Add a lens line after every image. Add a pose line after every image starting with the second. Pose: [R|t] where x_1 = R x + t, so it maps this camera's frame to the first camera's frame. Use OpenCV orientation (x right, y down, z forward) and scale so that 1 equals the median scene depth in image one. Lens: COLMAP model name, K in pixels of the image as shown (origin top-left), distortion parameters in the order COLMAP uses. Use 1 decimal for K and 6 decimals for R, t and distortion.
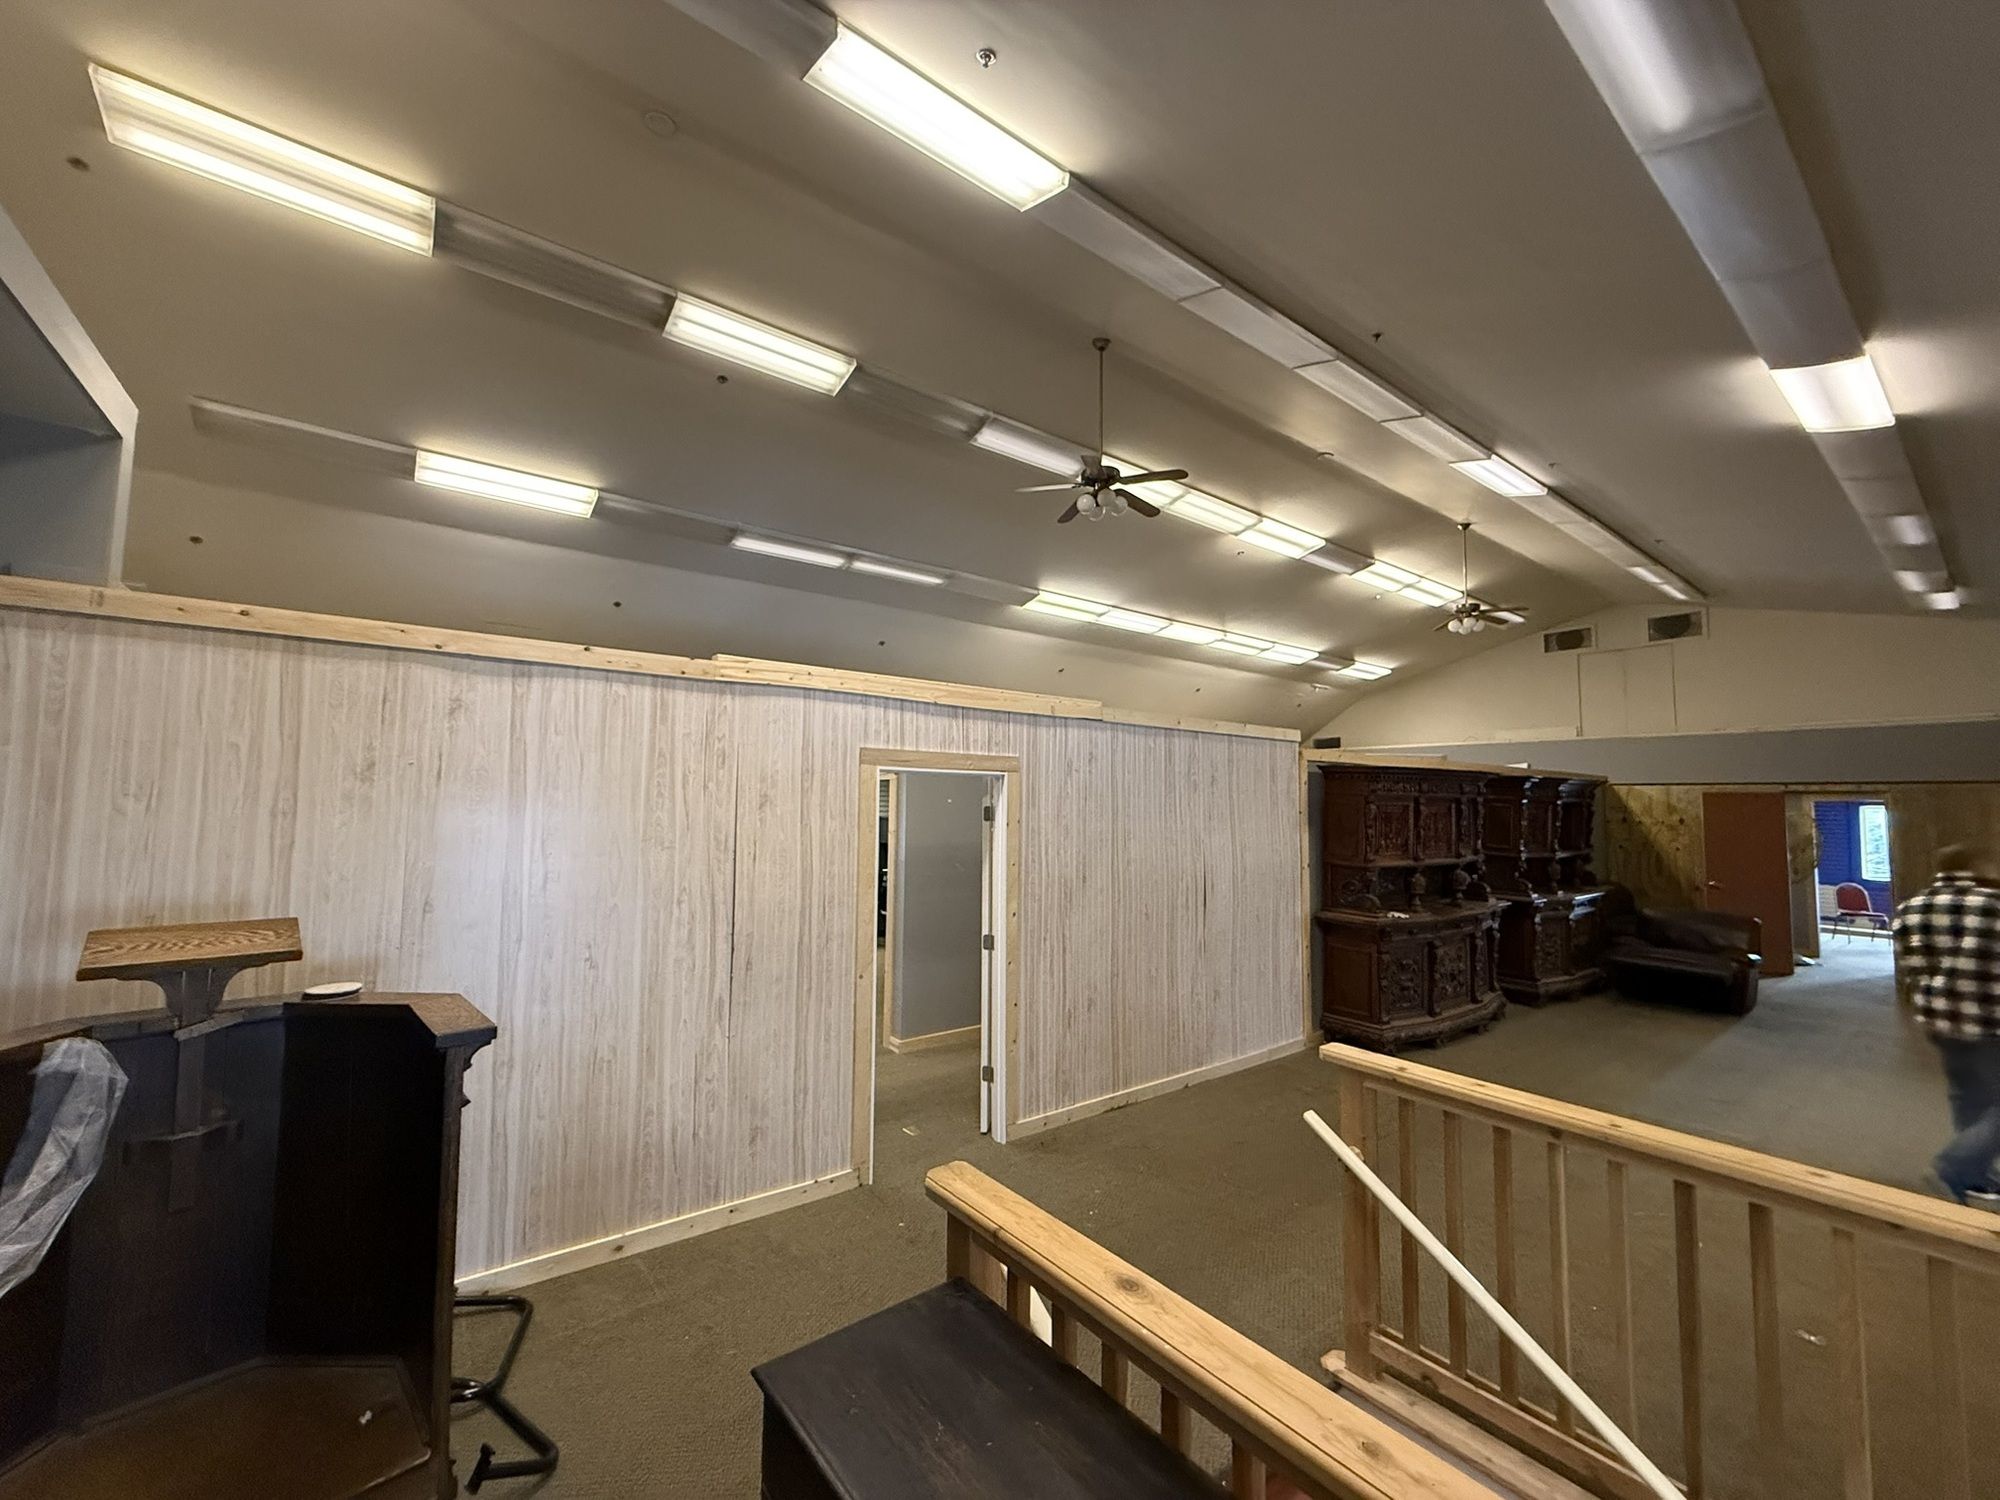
lens RADIAL K [[798.5, 0, 993.8], [0, 798.5, 760.9], [0, 0, 1]] dist [0.004203, 0.000774]
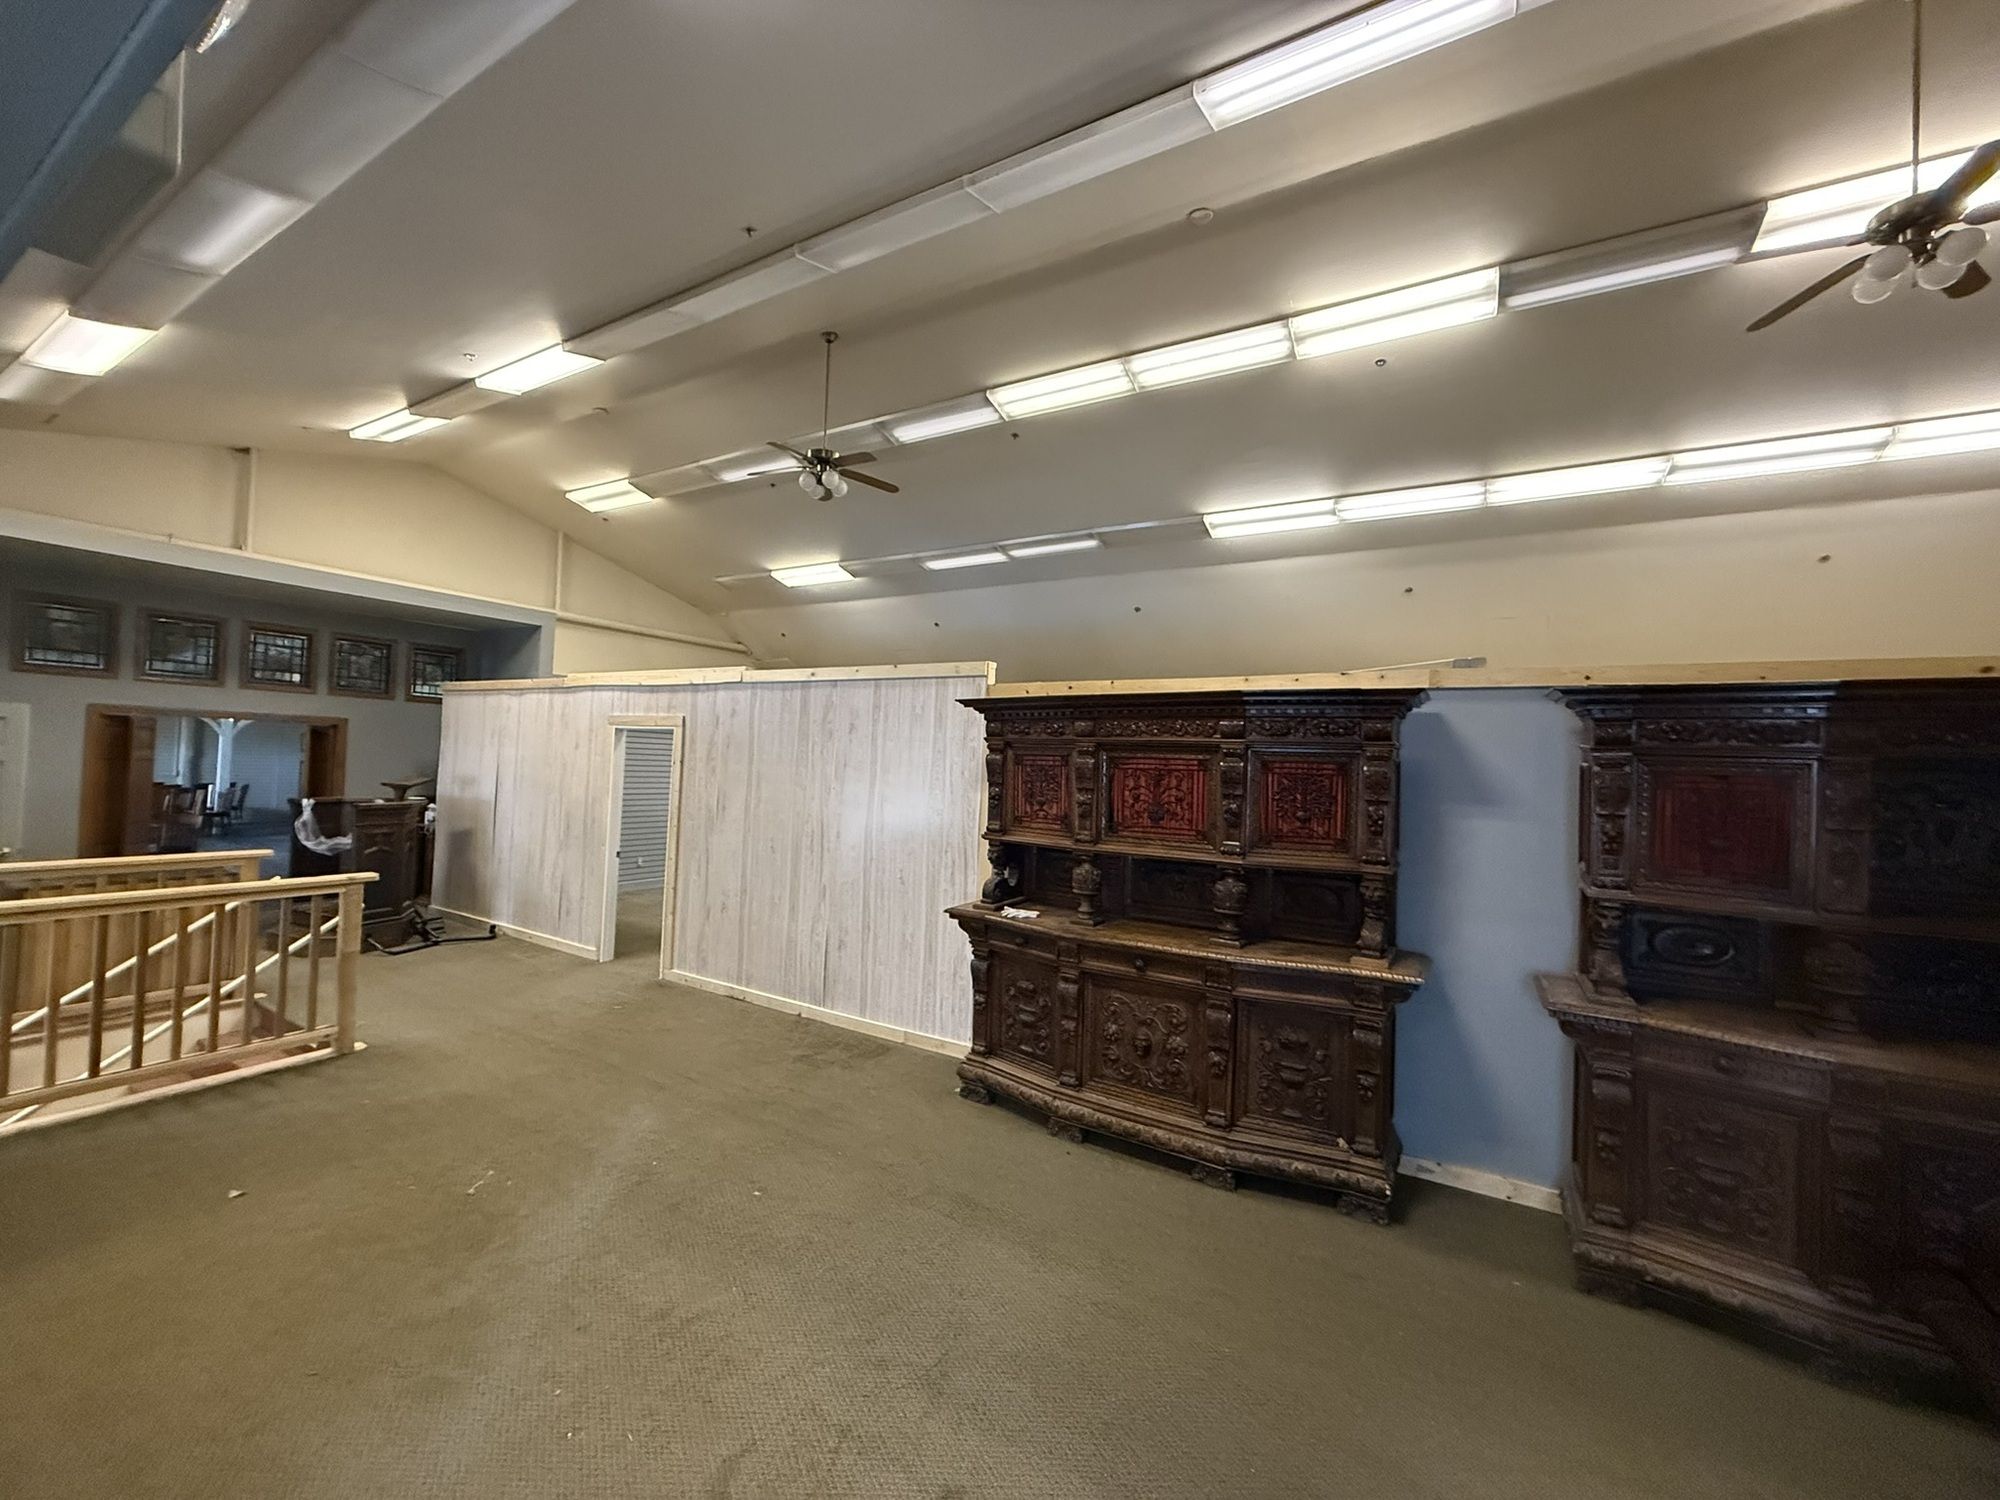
lens RADIAL K [[798.5, 0, 1009.2], [0, 798.5, 761.4], [0, 0, 1]] dist [0.004203, 0.000774]
pose [[0.375185, -0.003690, -0.926943, 1.402225], [0.016301, 0.999864, 0.002618, 0.073563], [0.926807, -0.016092, 0.375194, 0.906426]]
